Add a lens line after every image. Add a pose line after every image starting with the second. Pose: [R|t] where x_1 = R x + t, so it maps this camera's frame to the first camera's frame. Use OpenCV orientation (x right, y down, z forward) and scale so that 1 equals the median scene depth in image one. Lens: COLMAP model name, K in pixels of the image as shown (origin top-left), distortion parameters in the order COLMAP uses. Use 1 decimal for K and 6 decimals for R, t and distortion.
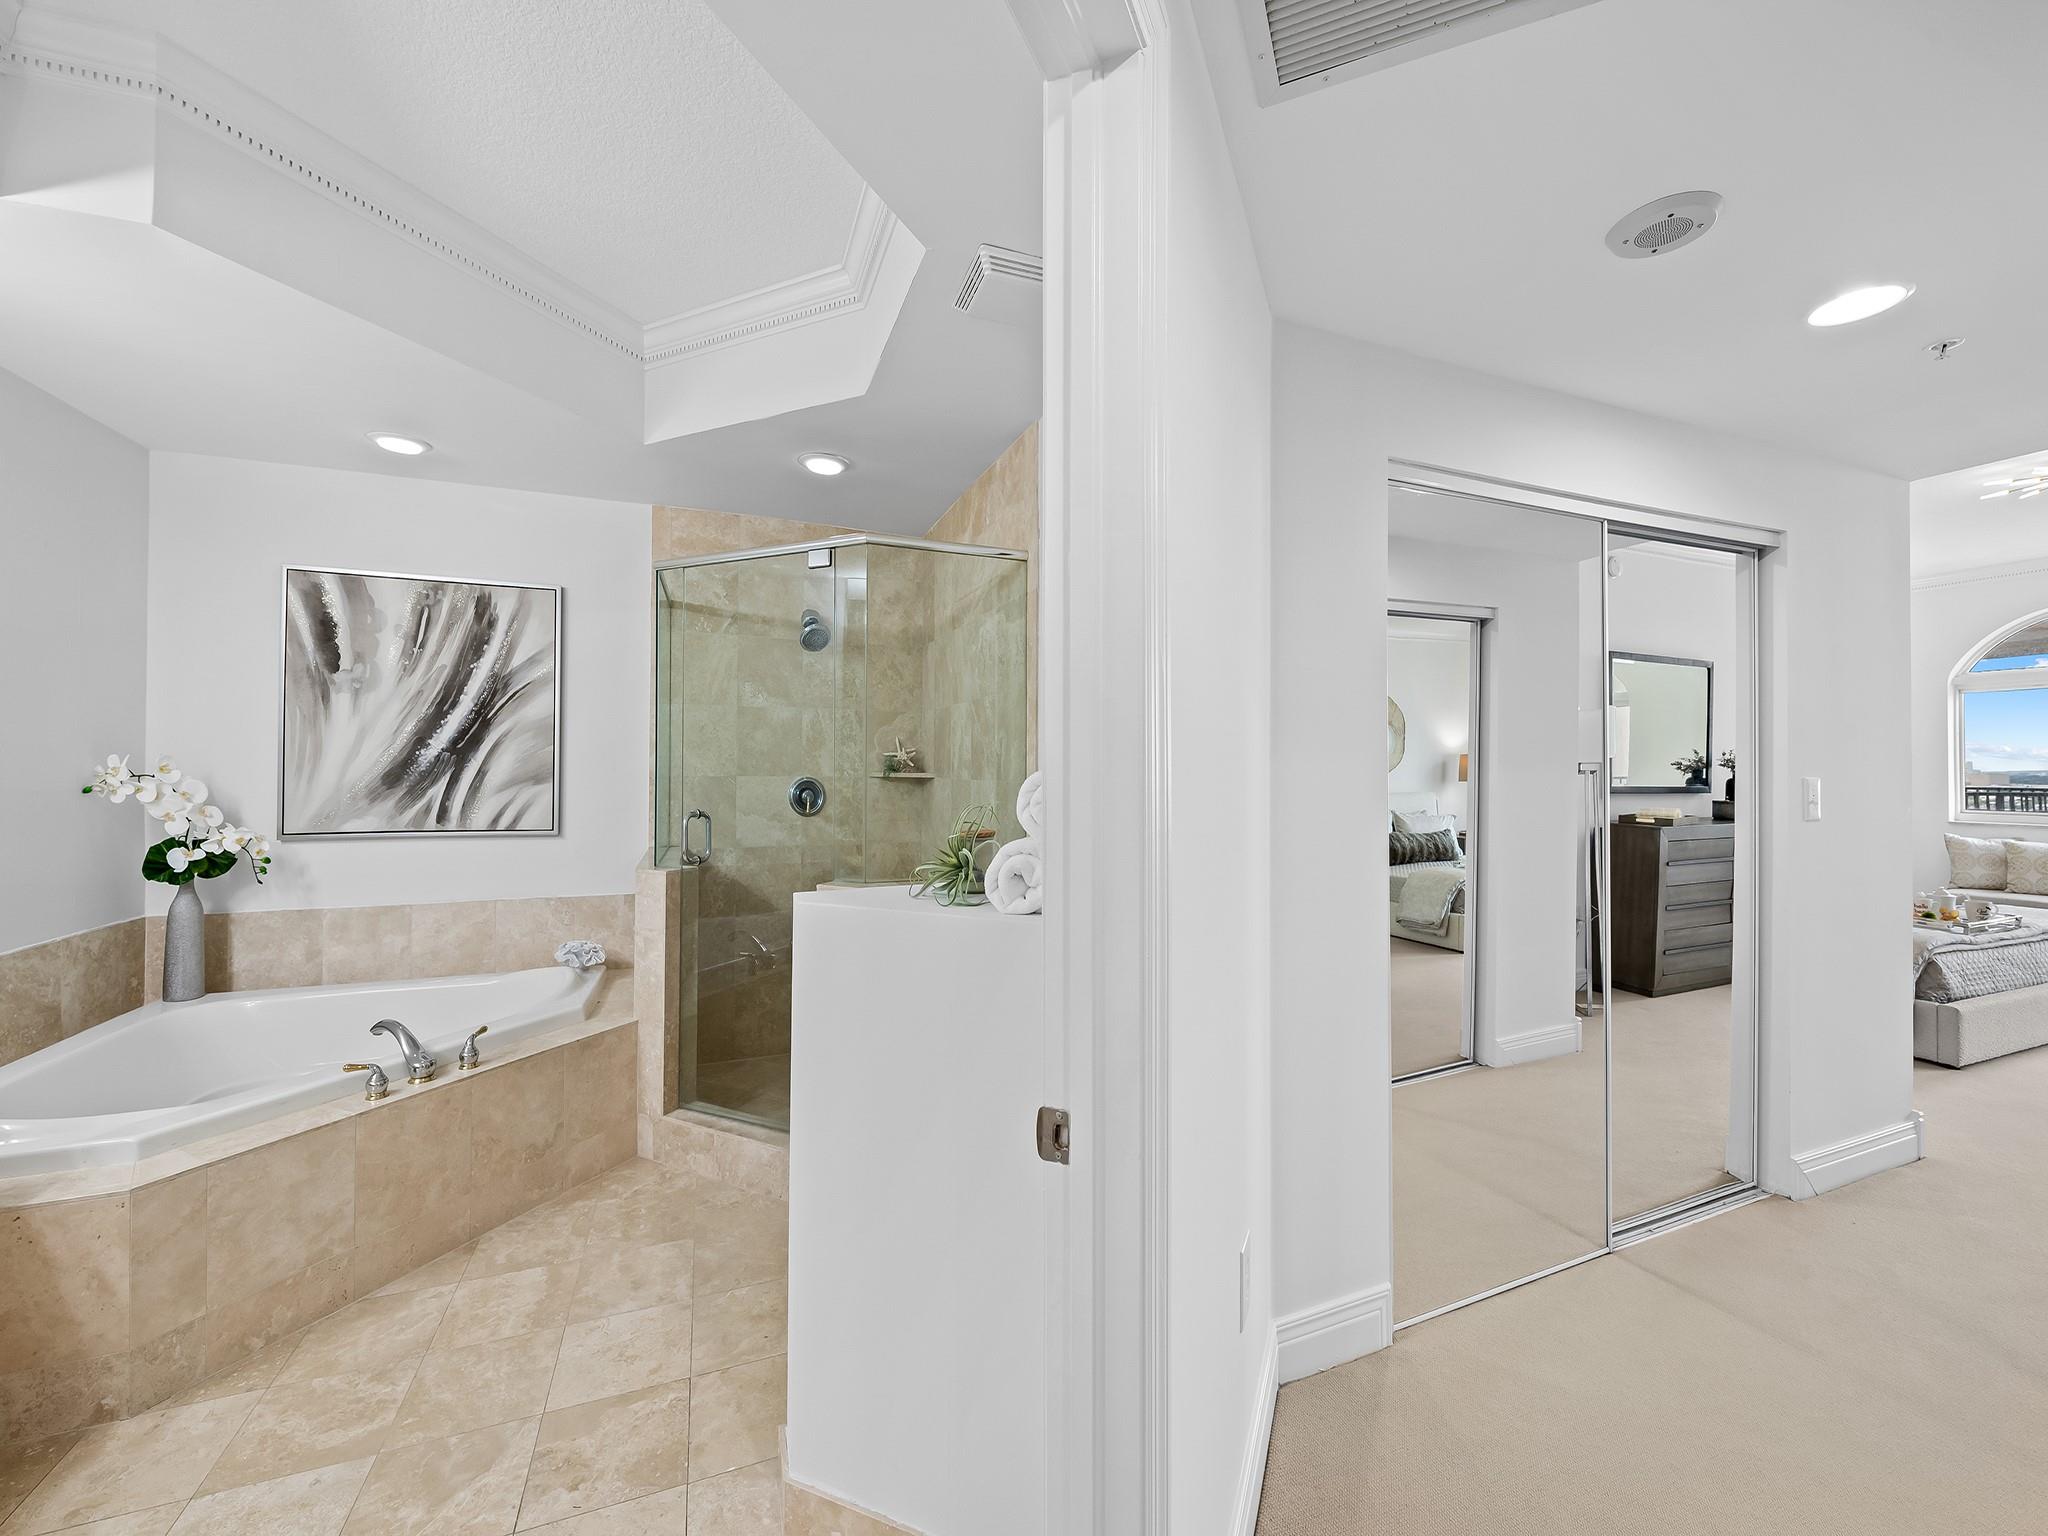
lens RADIAL K [[816.0, 0, 1026.6], [0, 816.0, 760.9], [0, 0, 1]] dist [0.004059, -0.004214]
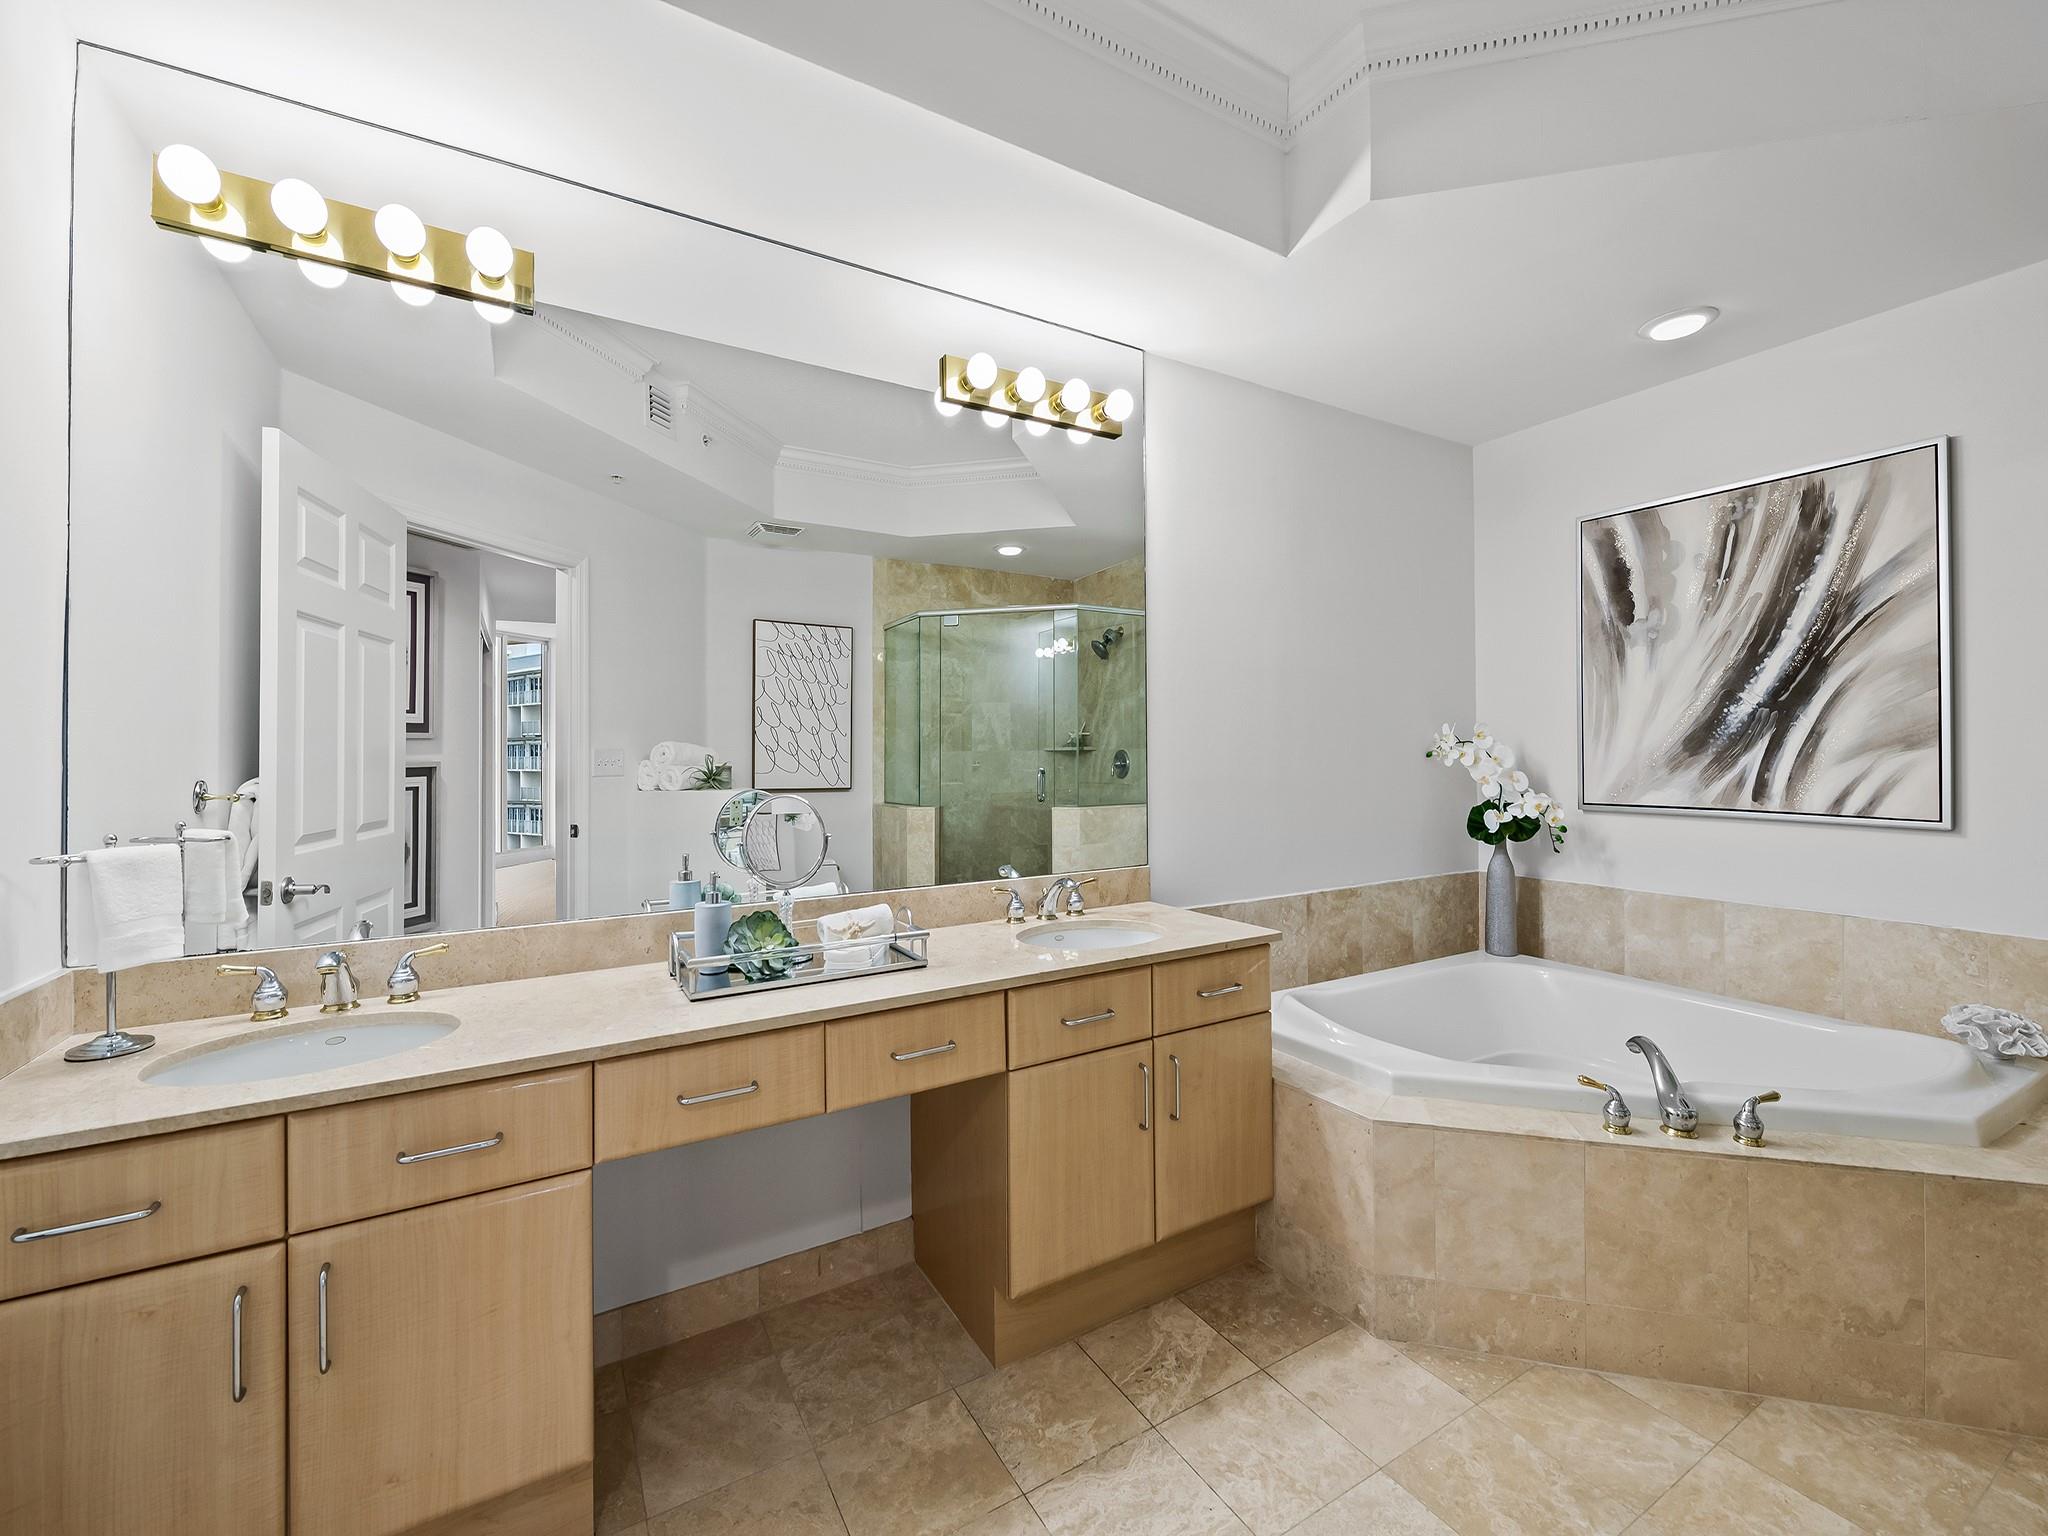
lens RADIAL K [[847.5, 0, 1027.6], [0, 847.5, 746.5], [0, 0, 1]] dist [0.001038, -0.003041]
pose [[0.154918, -0.013524, -0.987835, -0.042070], [0.012853, 0.999849, -0.011673, 0.026722], [0.987844, -0.010888, 0.155069, 0.210991]]
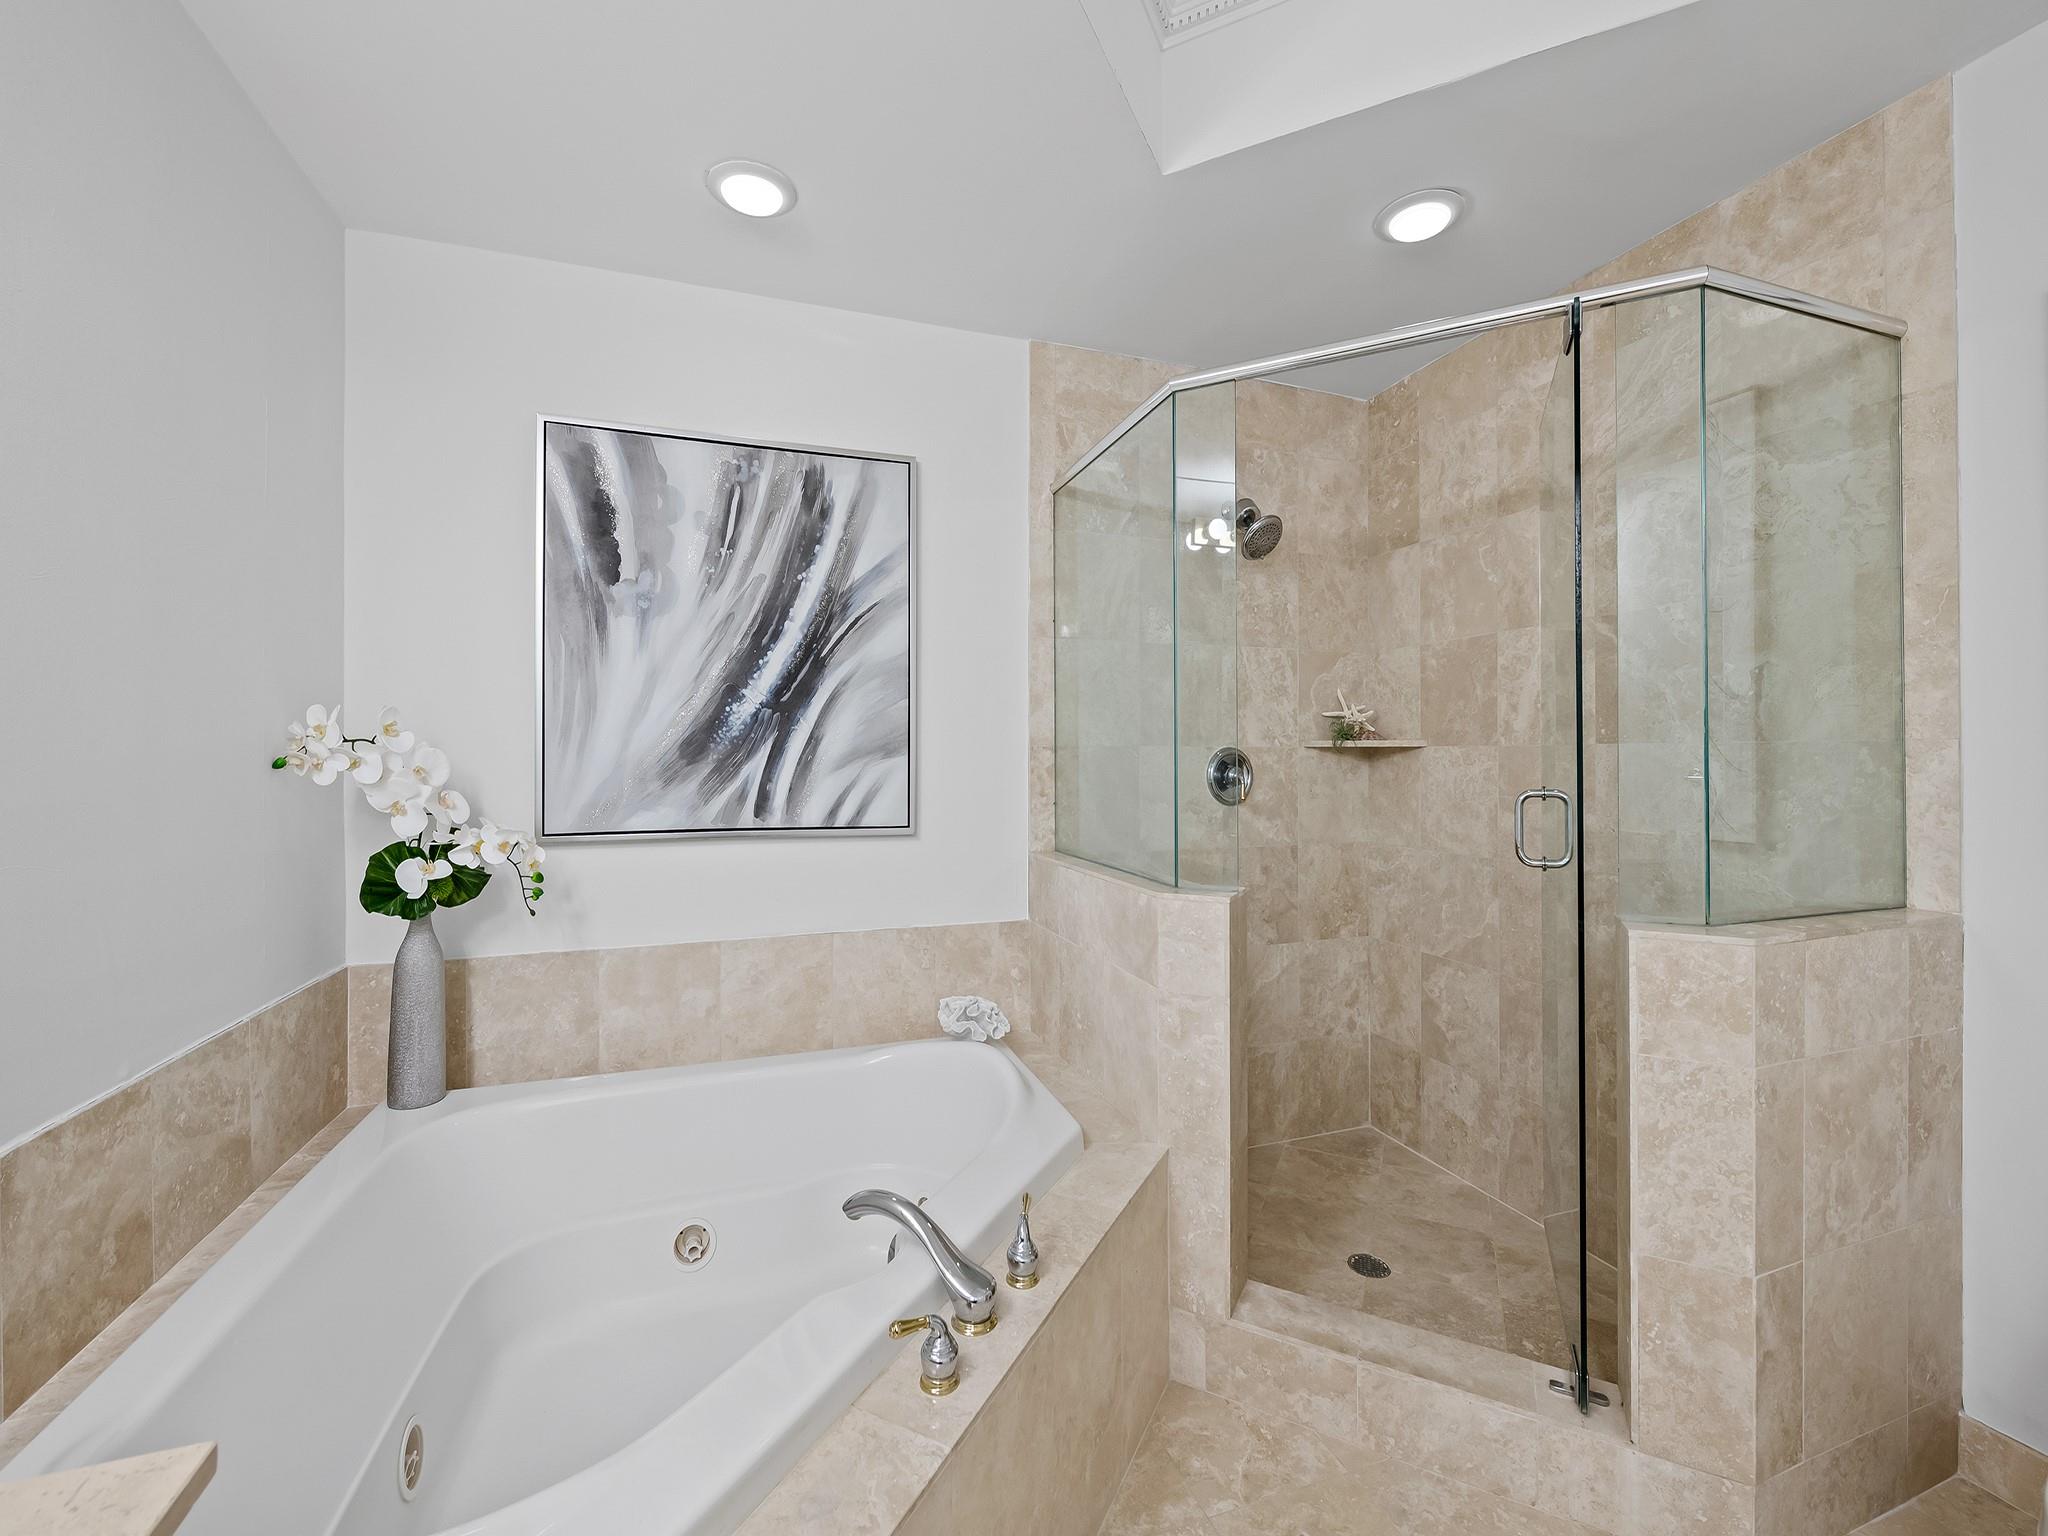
lens RADIAL K [[840.1, 0, 1010.6], [0, 840.1, 755.4], [0, 0, 1]] dist [0.011525, -0.011229]
pose [[0.998814, -0.008022, -0.048033, -0.503206], [0.008185, 0.999961, 0.003198, 0.027606], [0.048006, -0.003587, 0.998841, 0.350495]]
